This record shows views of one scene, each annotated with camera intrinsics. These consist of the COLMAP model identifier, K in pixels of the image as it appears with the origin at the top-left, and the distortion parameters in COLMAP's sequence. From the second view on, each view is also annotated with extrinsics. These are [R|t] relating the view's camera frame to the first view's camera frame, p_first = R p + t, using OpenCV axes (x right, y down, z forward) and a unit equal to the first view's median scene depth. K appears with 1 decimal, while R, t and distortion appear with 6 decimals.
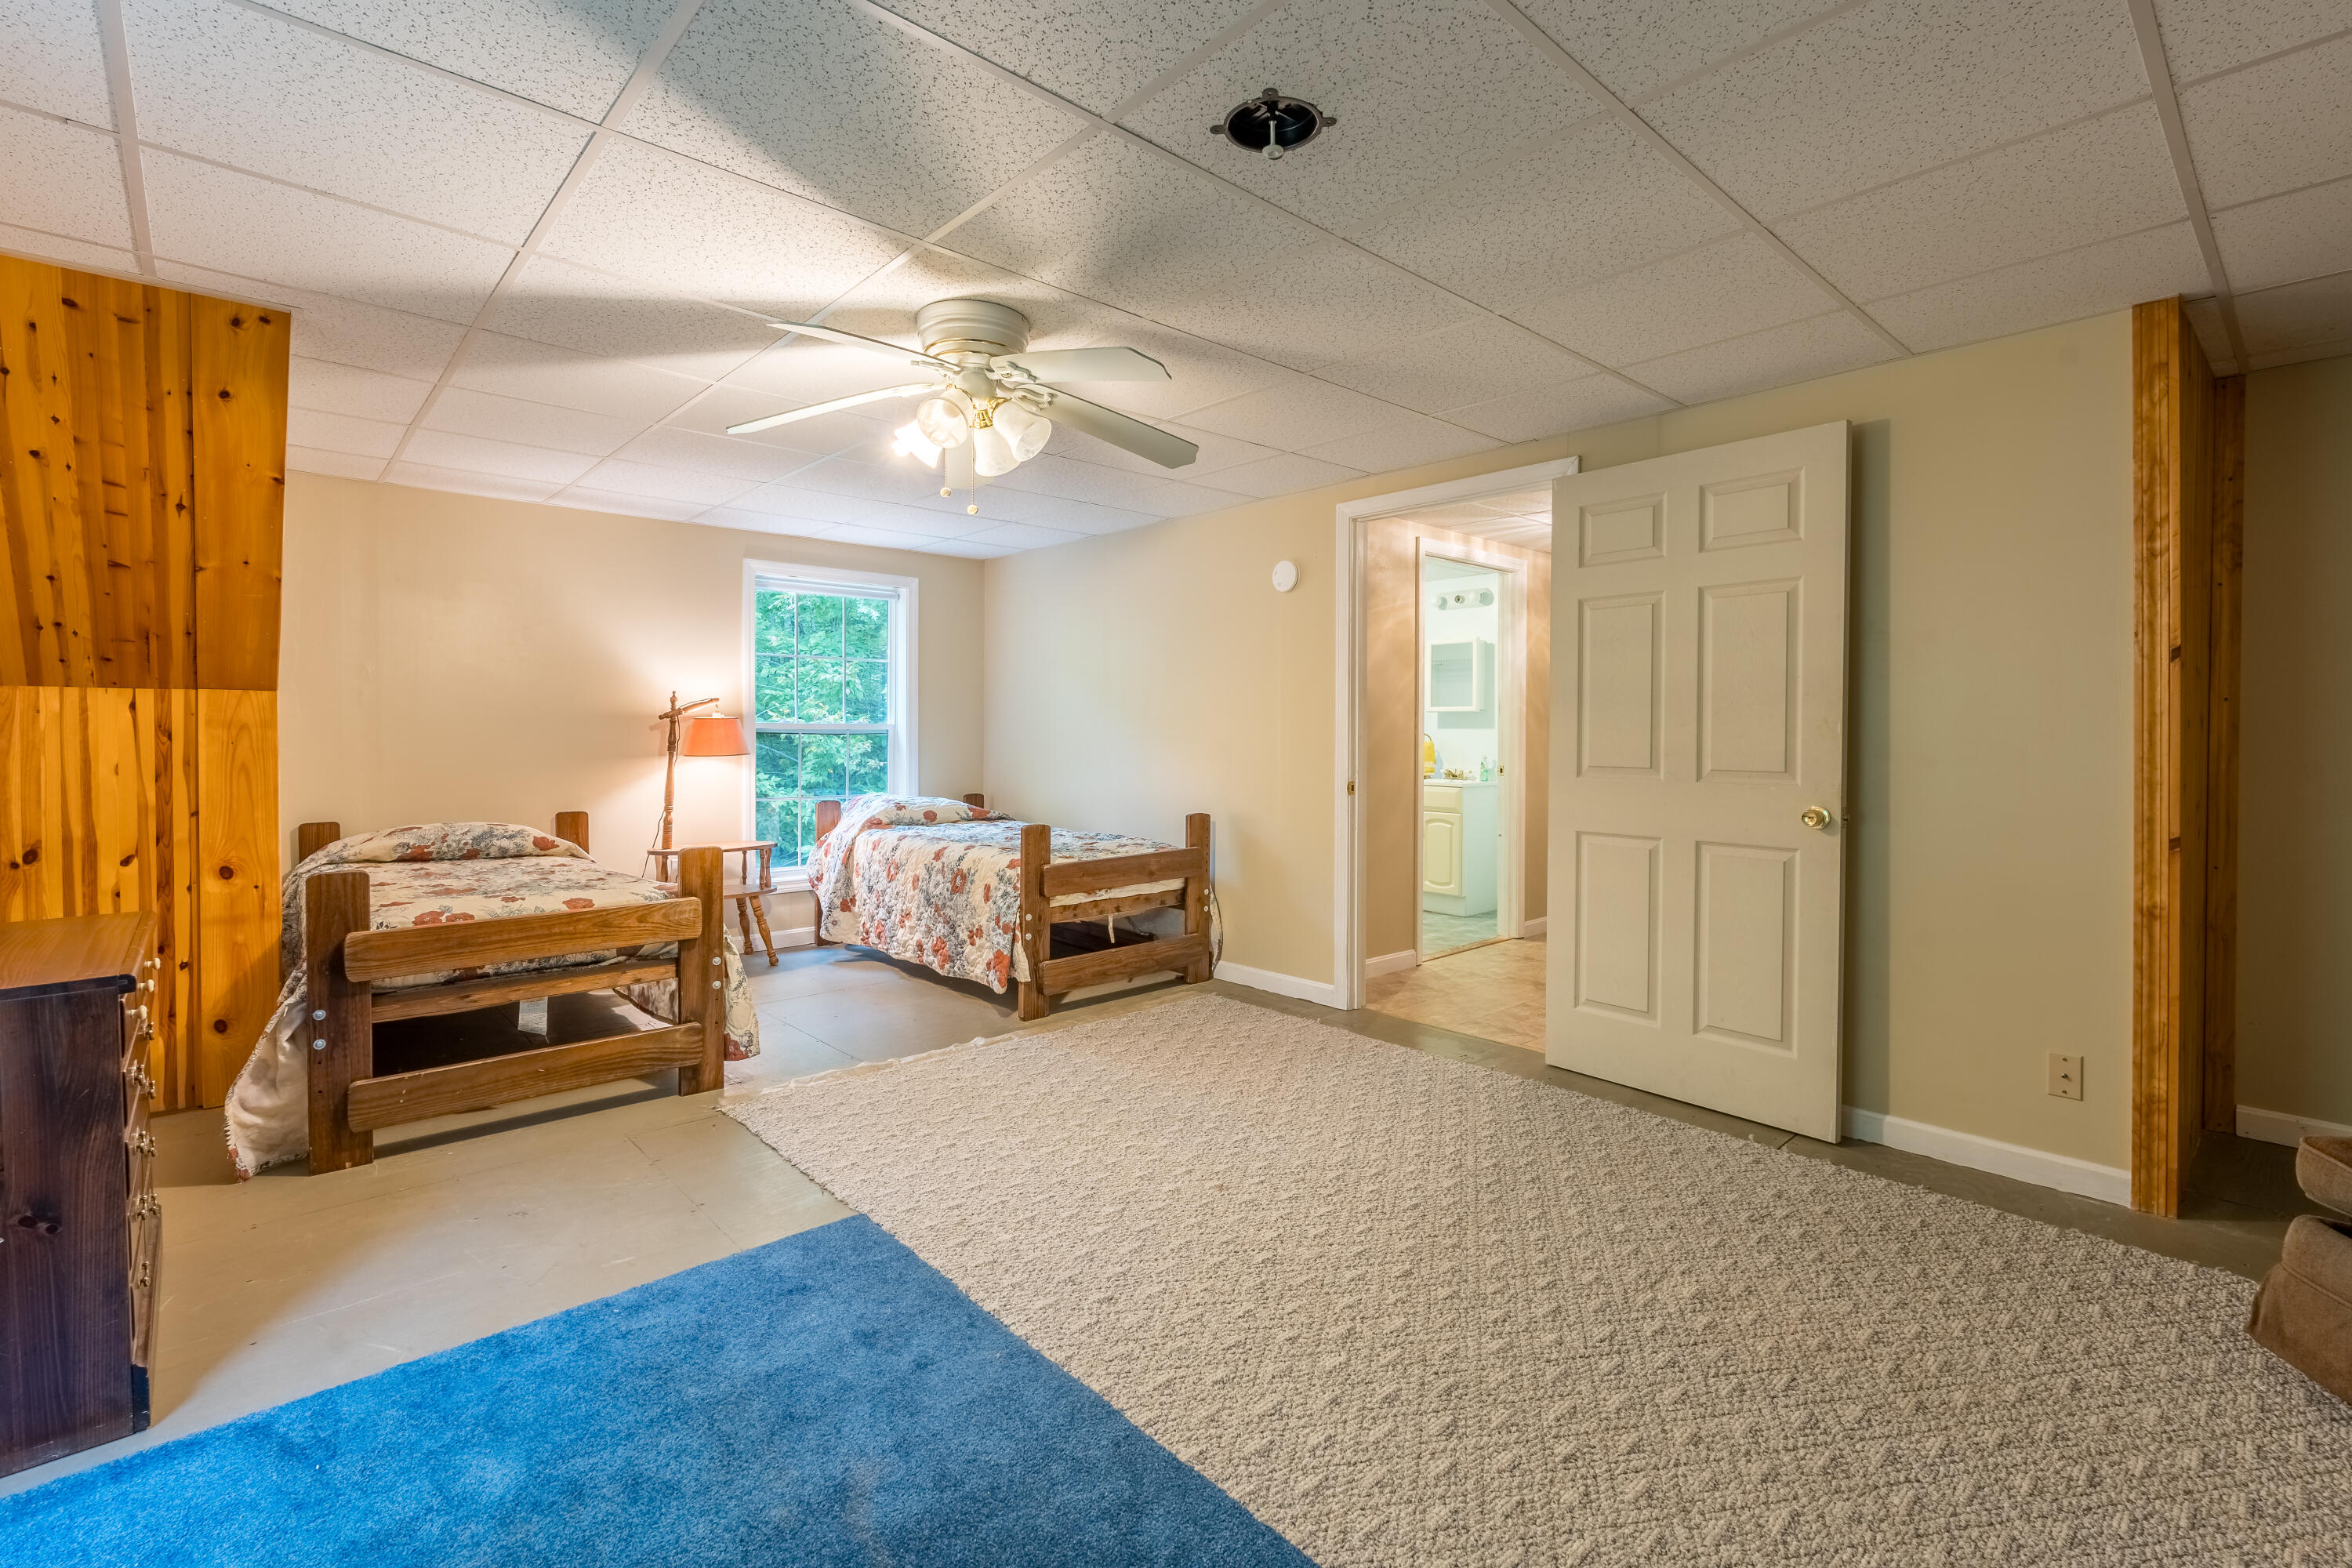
lens RADIAL K [[1051.4, 0, 1179.3], [0, 1051.4, 738.1], [0, 0, 1]] dist [-0.010253, -0.000051]
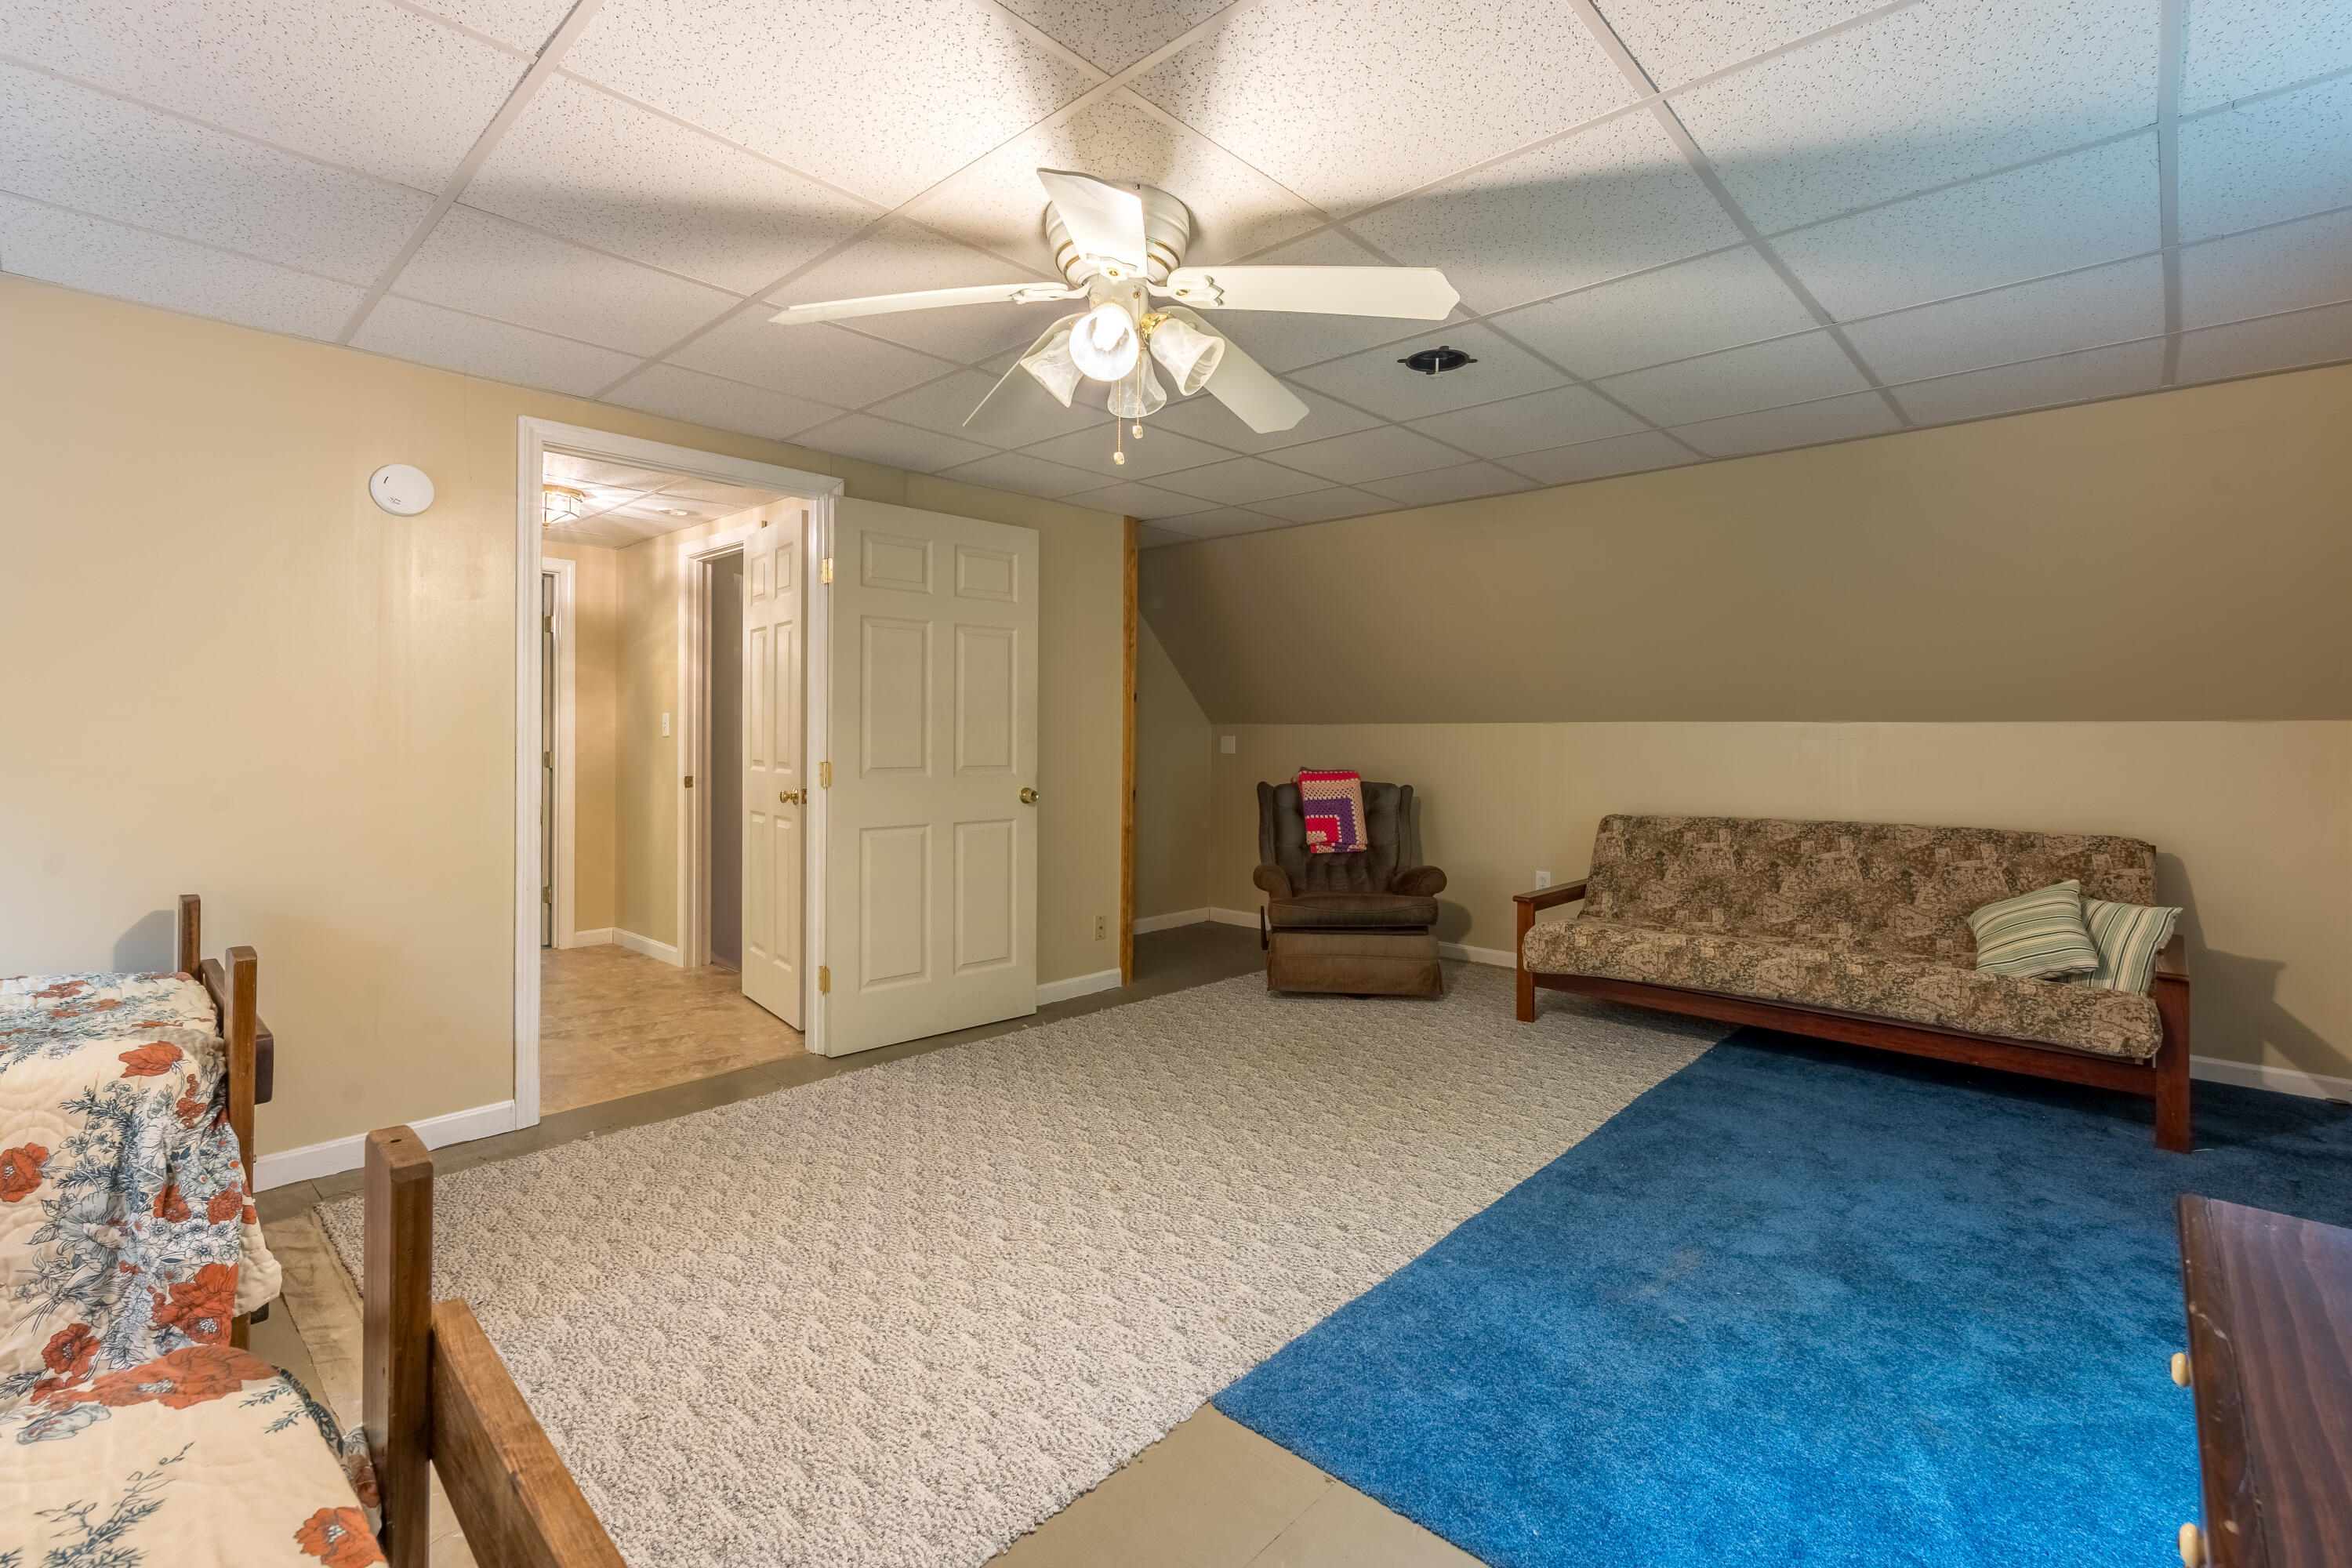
lens RADIAL K [[1051.4, 0, 1179.3], [0, 1051.4, 738.1], [0, 0, 1]] dist [-0.010253, -0.000051]
pose [[-0.087606, -0.007835, 0.996124, -0.934418], [0.000708, 0.999968, 0.007928, -0.017729], [-0.996155, 0.001400, -0.087598, 0.980726]]
